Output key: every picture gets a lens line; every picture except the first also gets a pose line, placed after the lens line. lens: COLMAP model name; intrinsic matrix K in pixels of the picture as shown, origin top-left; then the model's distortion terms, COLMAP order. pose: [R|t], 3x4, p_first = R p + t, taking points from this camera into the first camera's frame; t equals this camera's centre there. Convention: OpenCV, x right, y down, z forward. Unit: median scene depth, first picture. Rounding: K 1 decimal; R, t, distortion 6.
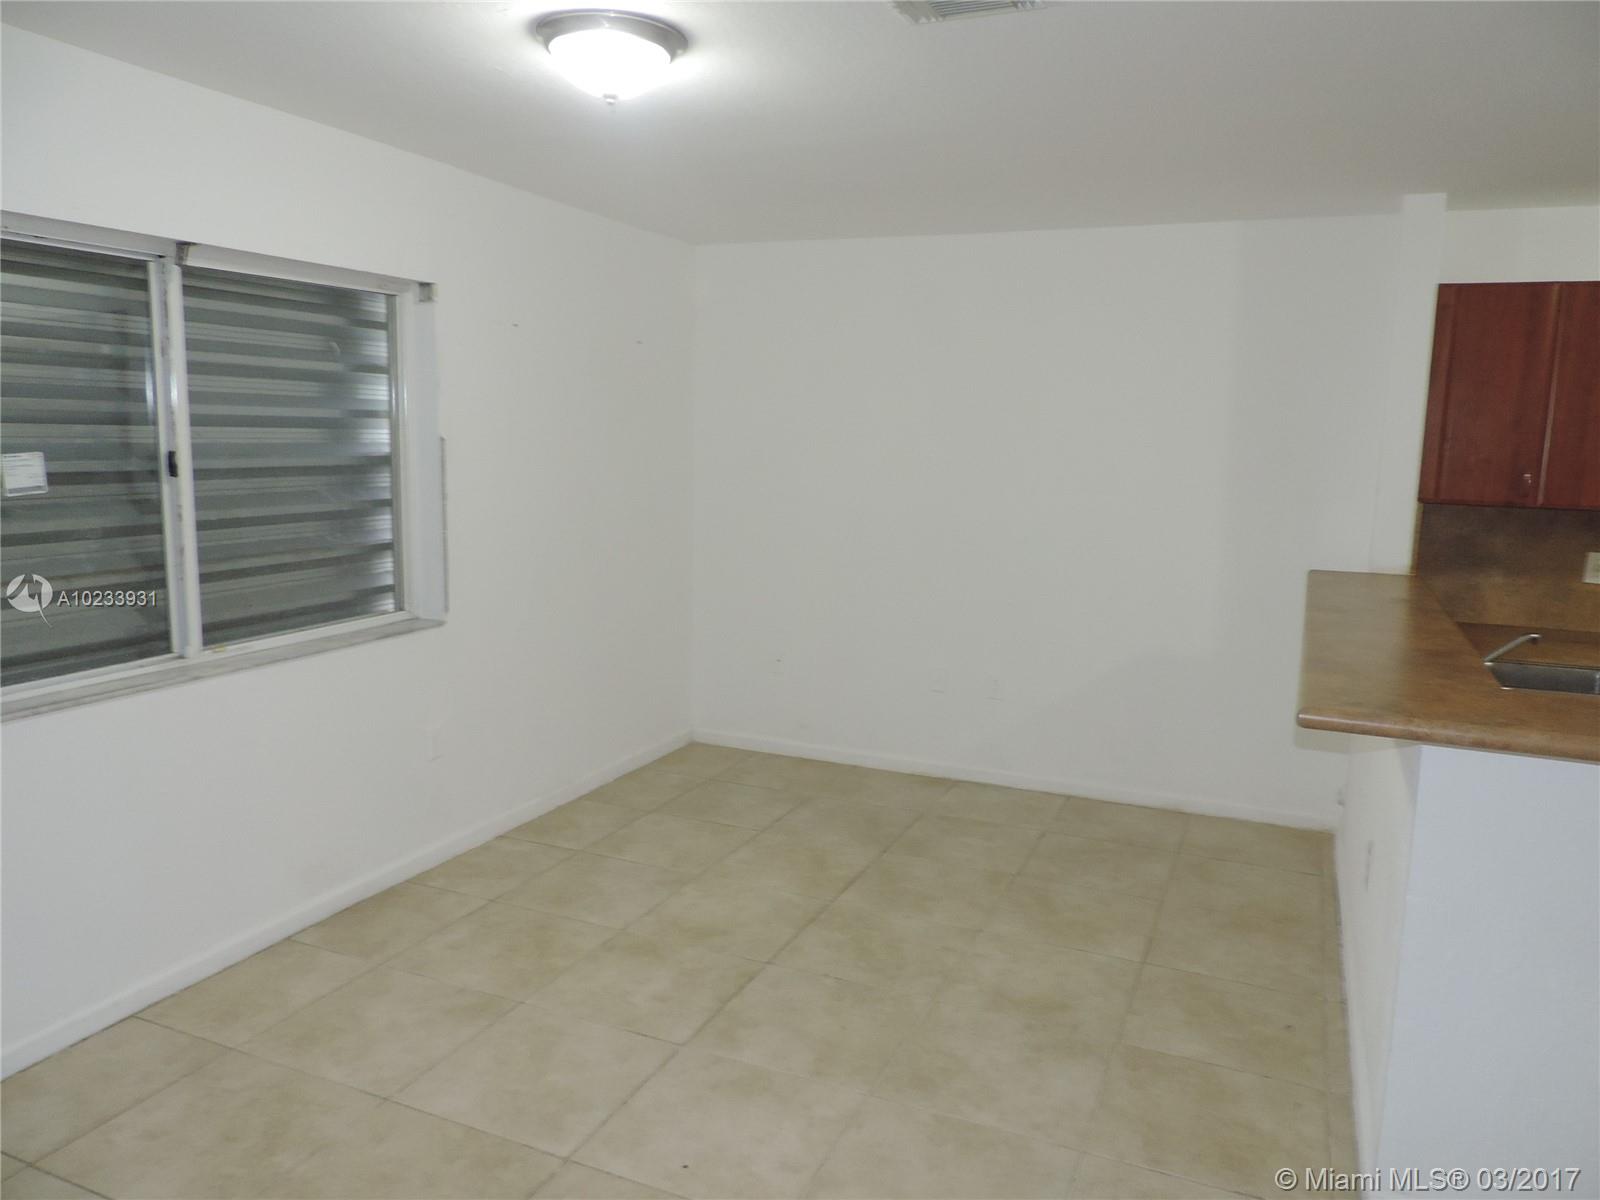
lens RADIAL K [[1167.6, 0, 806.1], [0, 1167.6, 611.7], [0, 0, 1]] dist [-0.009660, -0.004870]
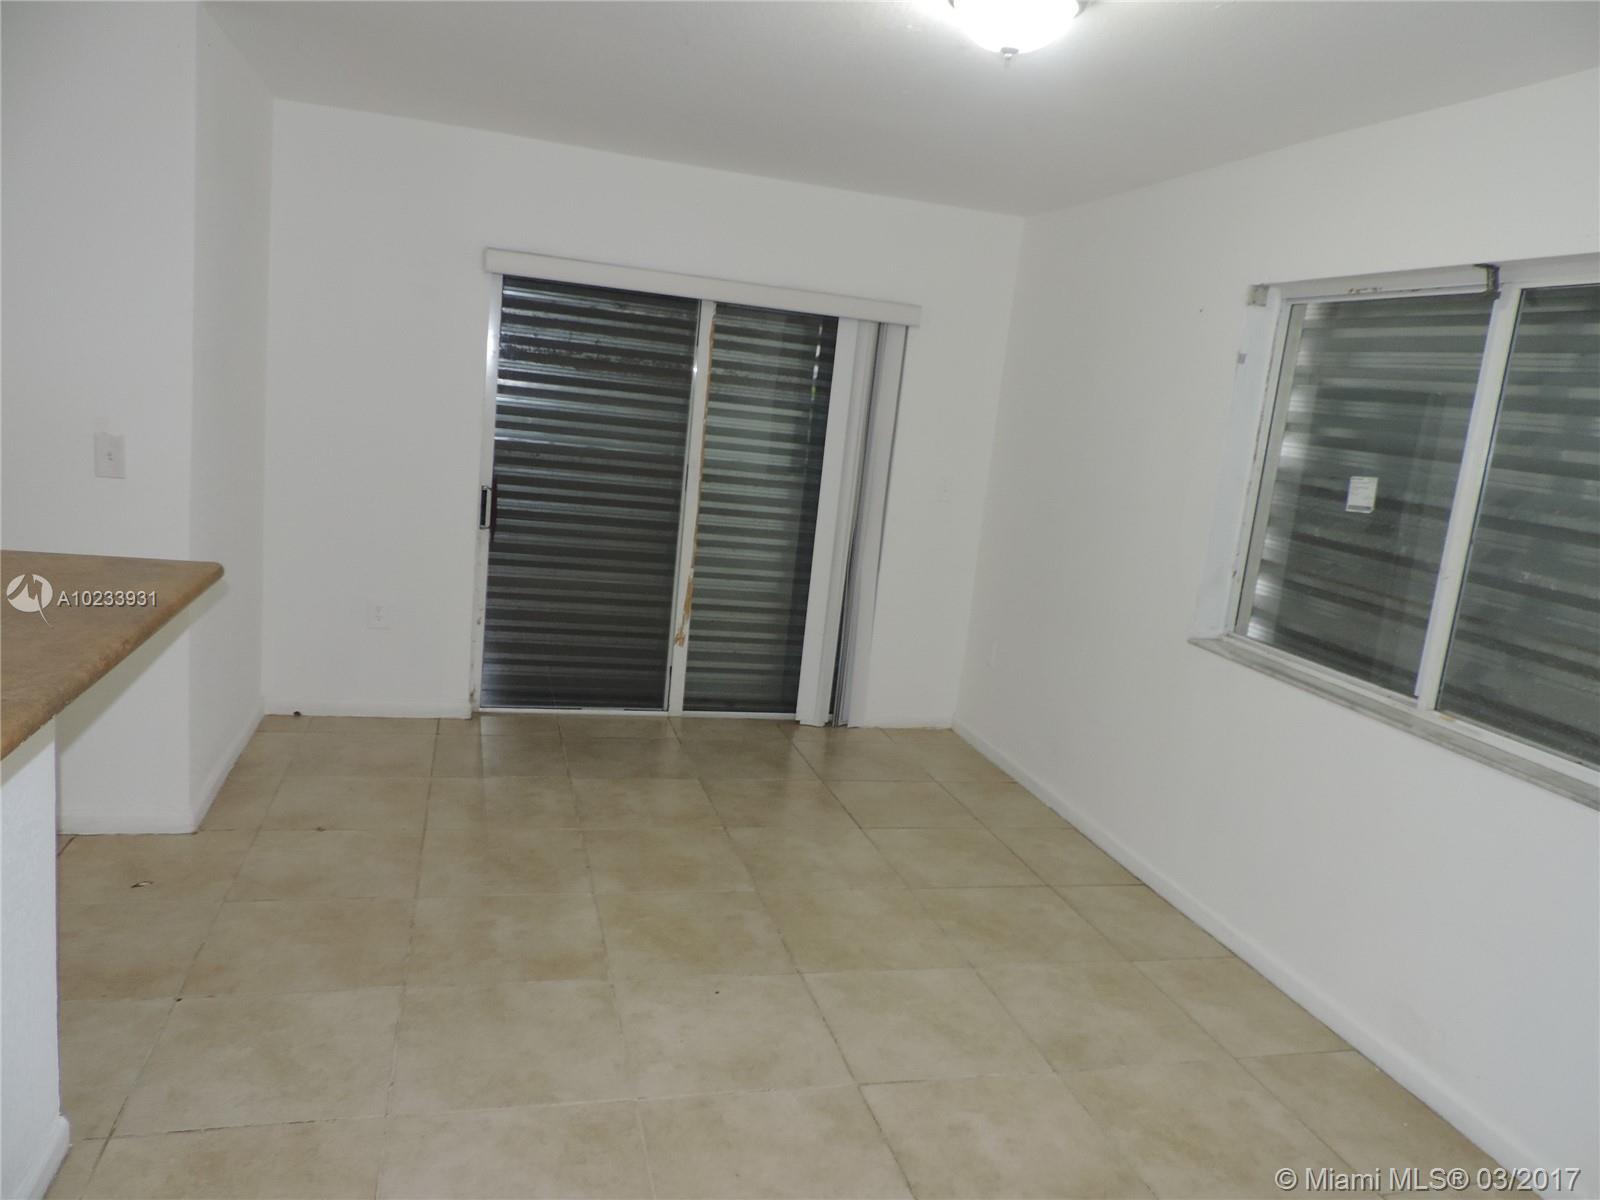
lens RADIAL K [[1167.6, 0, 810.5], [0, 1167.6, 595.1], [0, 0, 1]] dist [-0.009660, -0.004870]
pose [[-0.775619, 0.004944, -0.631182, 0.466438], [-0.219338, 0.935543, 0.276858, -0.210219], [0.591867, 0.353178, -0.724540, 1.440229]]
